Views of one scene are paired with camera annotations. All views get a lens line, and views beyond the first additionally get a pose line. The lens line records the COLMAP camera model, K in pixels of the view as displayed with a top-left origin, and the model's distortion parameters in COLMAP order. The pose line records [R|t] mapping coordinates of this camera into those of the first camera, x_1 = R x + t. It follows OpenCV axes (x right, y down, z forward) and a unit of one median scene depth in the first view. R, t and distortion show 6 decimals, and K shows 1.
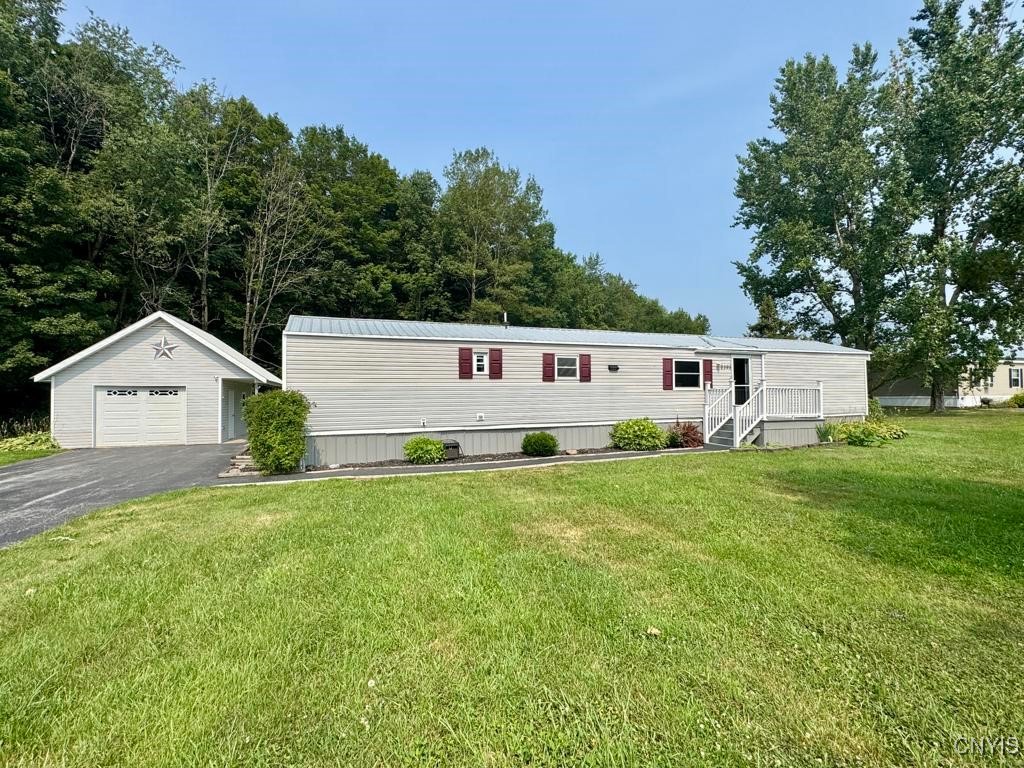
lens RADIAL K [[474.1, 0, 512.0], [0, 474.1, 384.0], [0, 0, 1]] dist [0.000573, -0.000463]
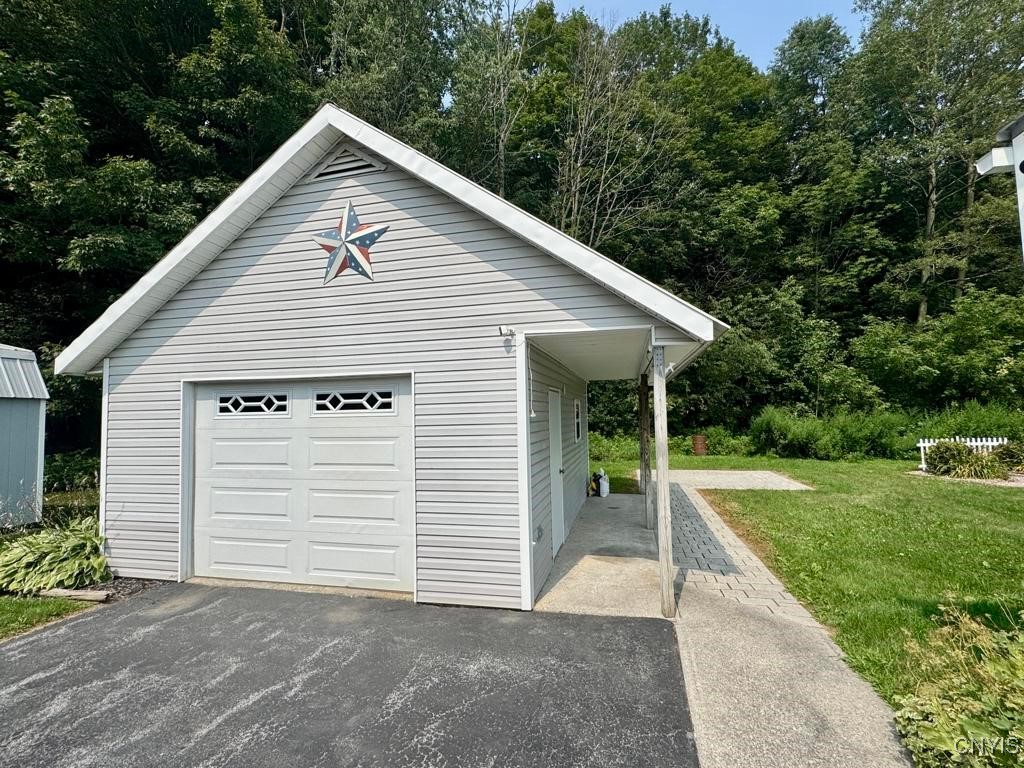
lens RADIAL K [[474.1, 0, 512.0], [0, 474.1, 384.0], [0, 0, 1]] dist [0.000573, -0.000463]
pose [[0.833822, -0.050373, -0.549731, -0.497322], [0.032813, 0.998590, -0.041732, 0.023609], [0.551057, 0.016759, 0.834299, 0.812902]]
